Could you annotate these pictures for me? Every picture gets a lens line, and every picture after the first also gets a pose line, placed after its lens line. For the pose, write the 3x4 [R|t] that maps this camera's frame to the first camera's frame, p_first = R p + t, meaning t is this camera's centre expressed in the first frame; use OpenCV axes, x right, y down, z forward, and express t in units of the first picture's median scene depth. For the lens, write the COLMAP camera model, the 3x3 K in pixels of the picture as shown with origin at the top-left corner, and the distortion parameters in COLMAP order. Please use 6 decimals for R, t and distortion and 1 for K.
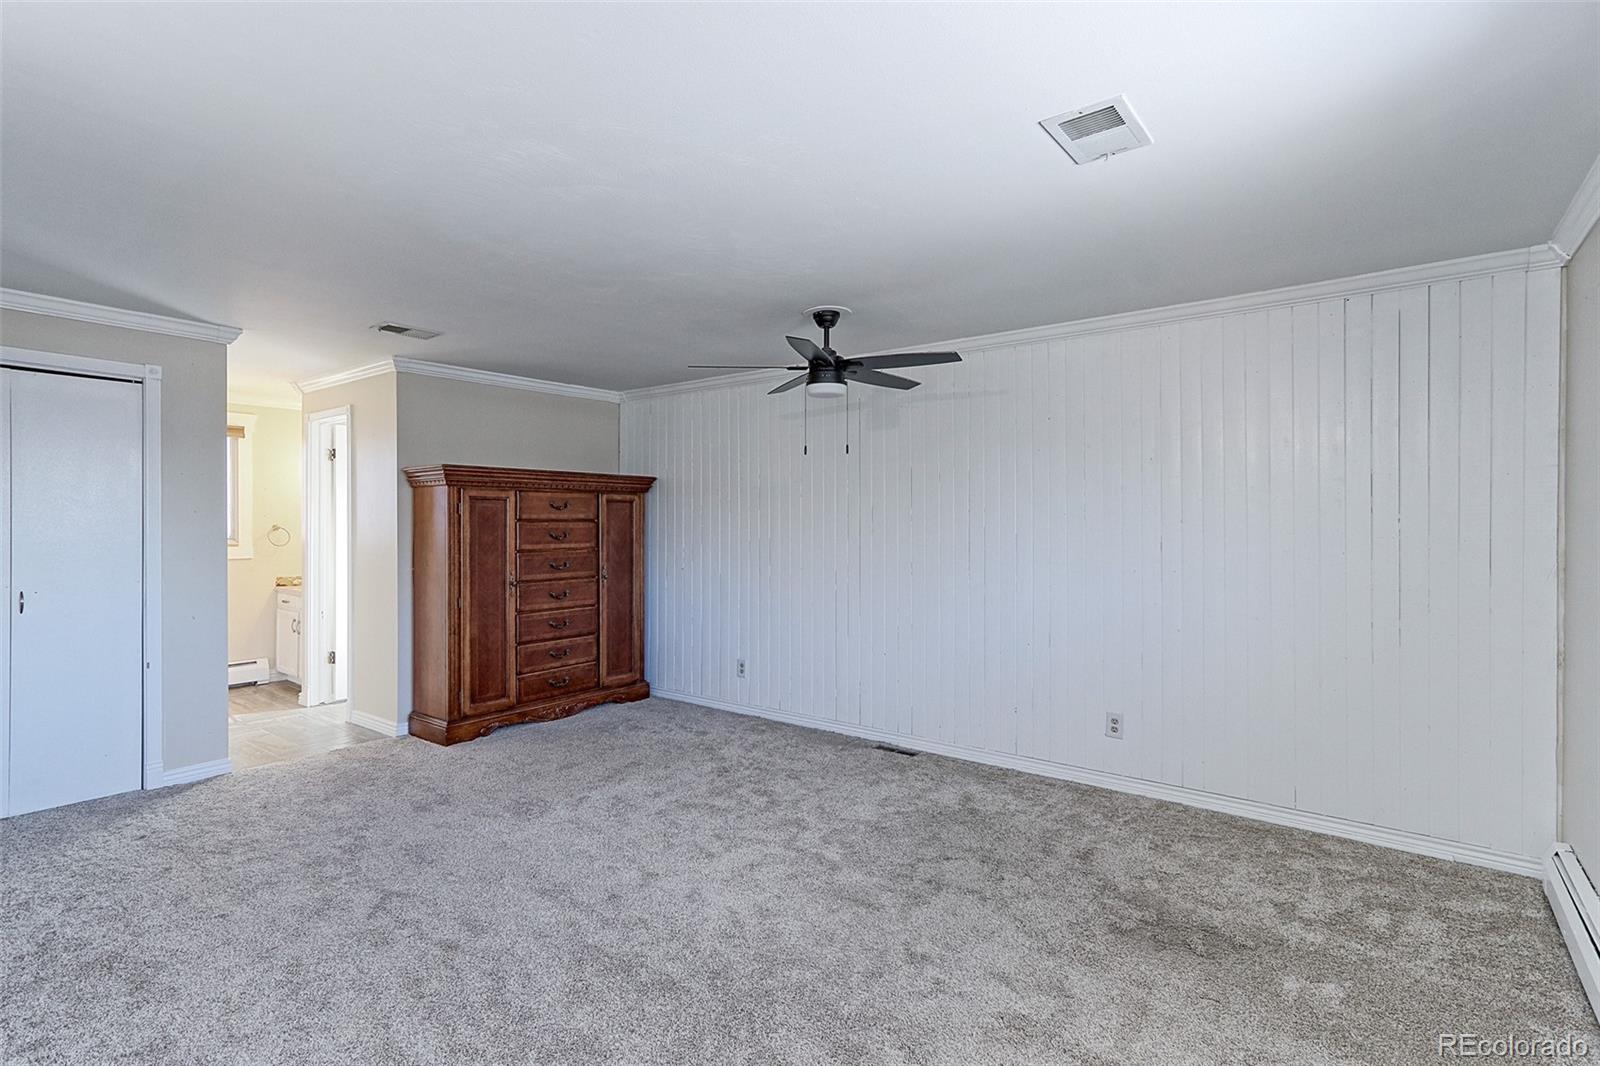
lens RADIAL K [[743.9, 0, 790.8], [0, 743.9, 528.3], [0, 0, 1]] dist [-0.000599, 0.000370]
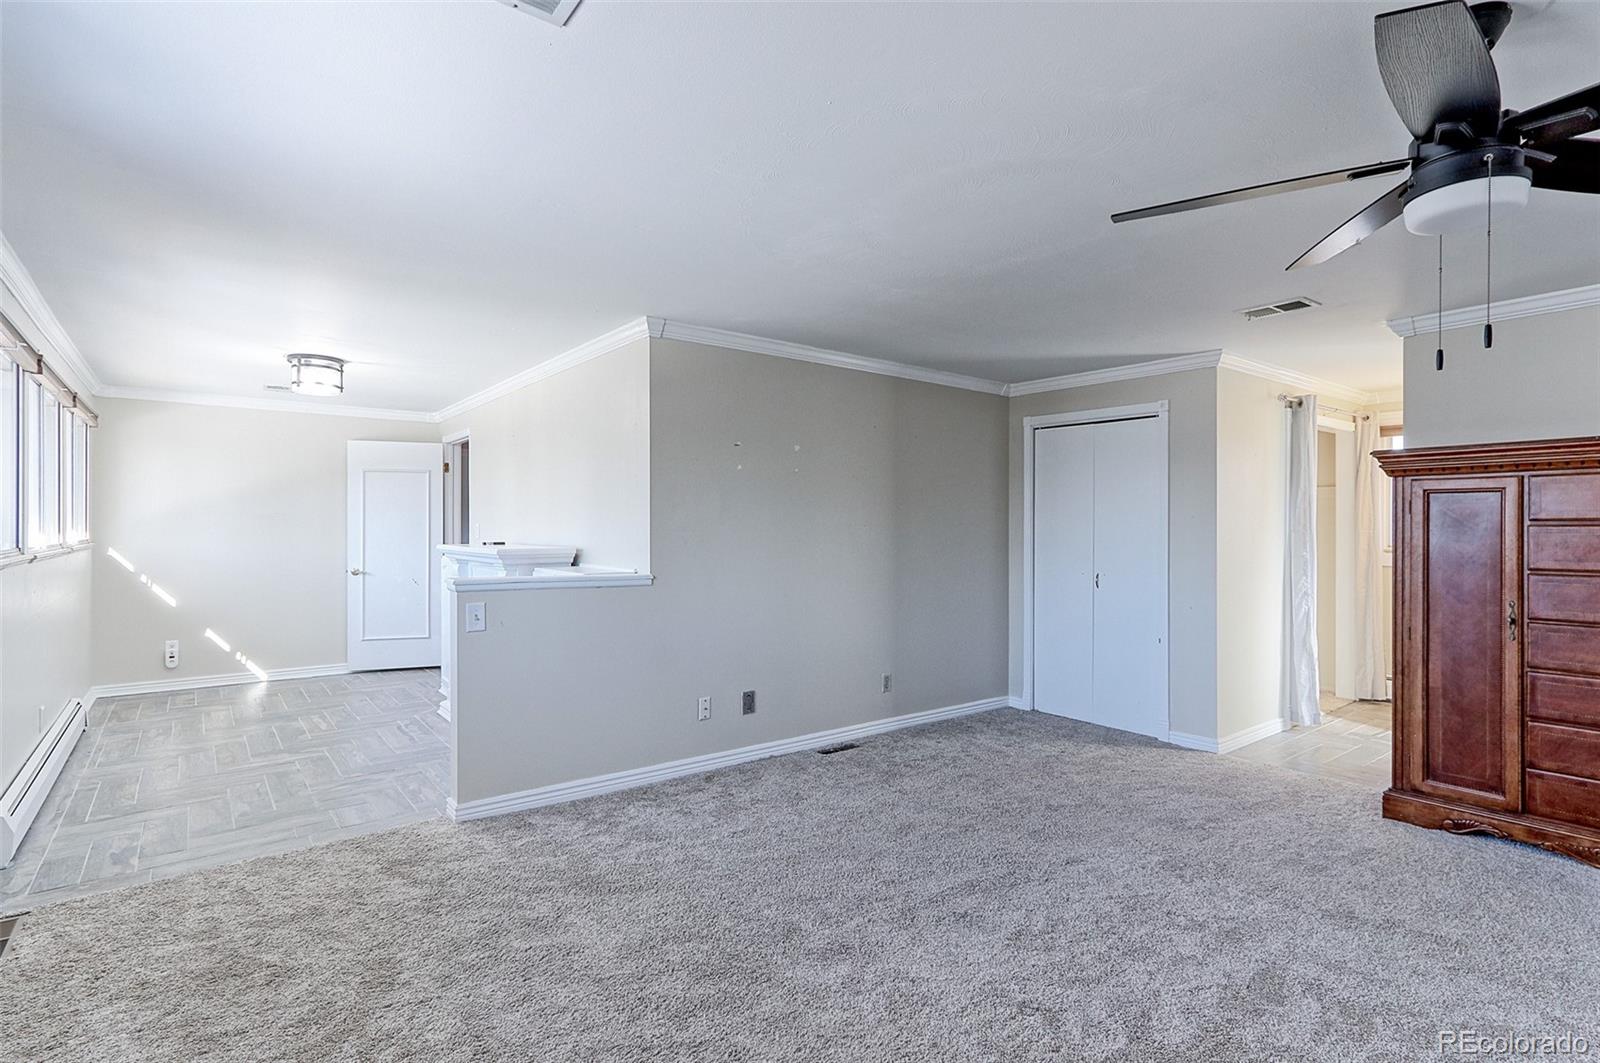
lens RADIAL K [[763.8, 0, 792.6], [0, 763.8, 528.0], [0, 0, 1]] dist [0.003984, 0.000902]
pose [[-0.230132, -0.002954, -0.973155, 0.628598], [-0.009380, 0.999956, -0.000818, 0.001249], [0.973114, 0.008940, -0.230150, 0.822730]]
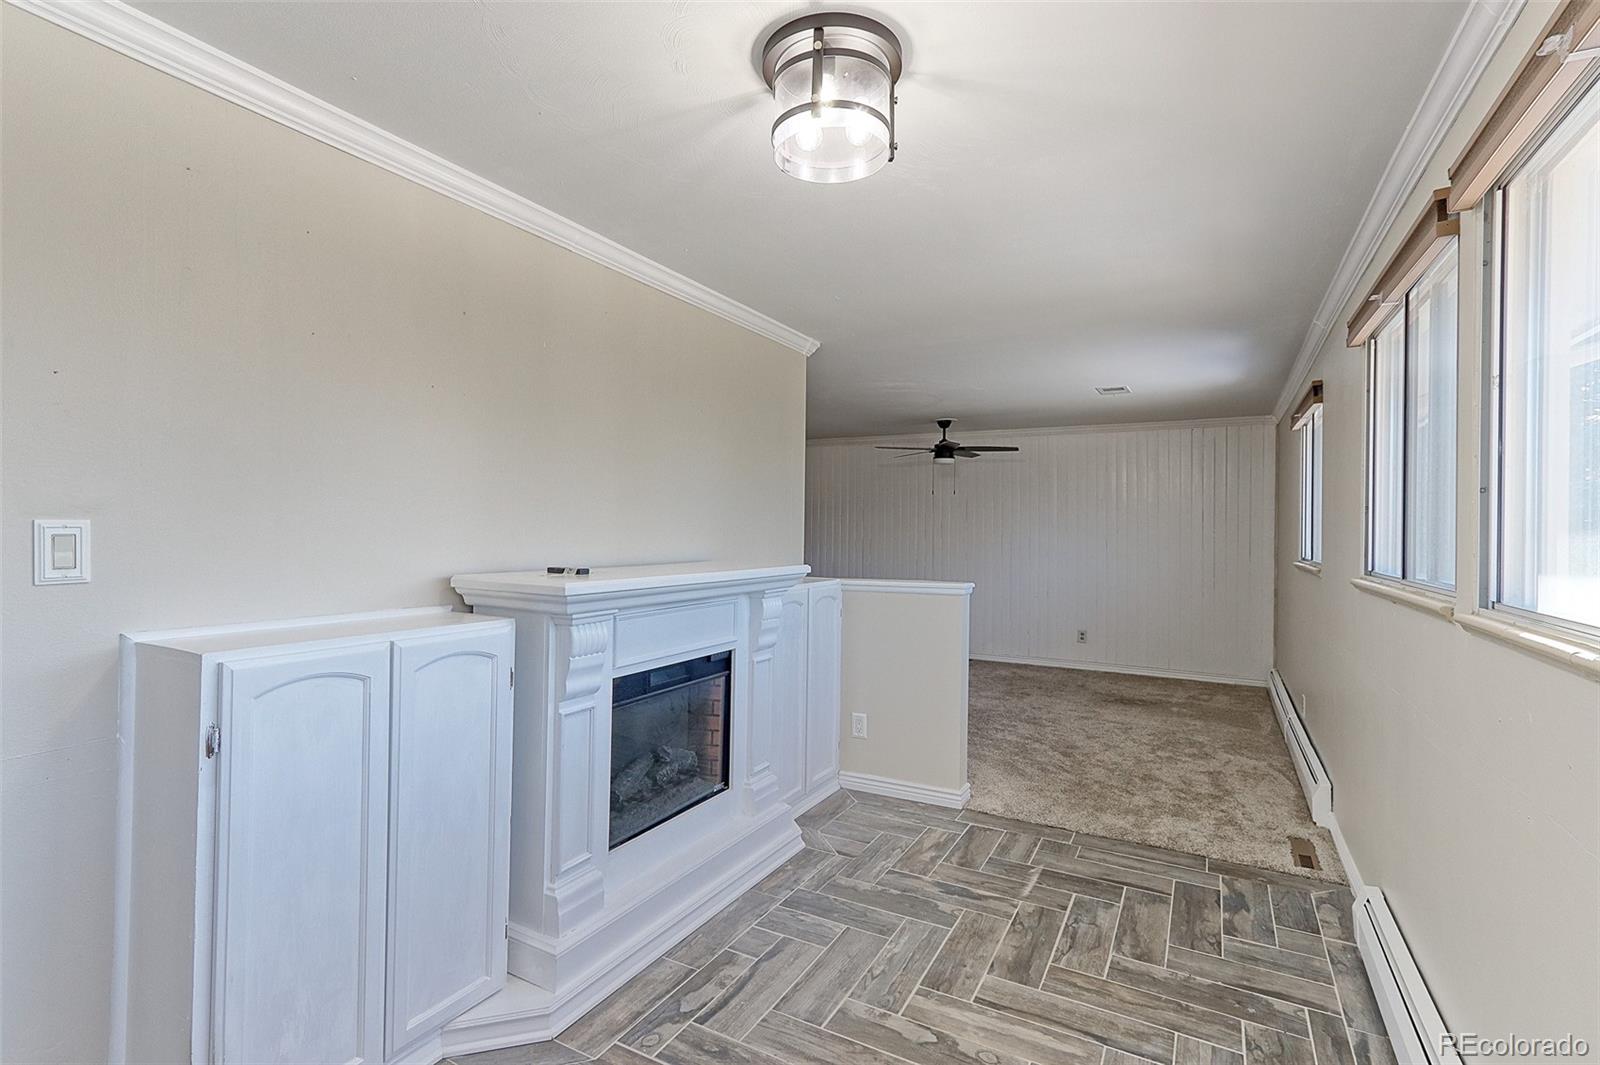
lens RADIAL K [[730.2, 0, 792.3], [0, 730.2, 529.4], [0, 0, 1]] dist [0.001025, 0.000188]
pose [[0.988021, 0.010837, 0.153940, -0.296121], [-0.009645, 0.999917, -0.008491, 0.003924], [-0.154019, 0.006905, 0.988044, -0.374471]]
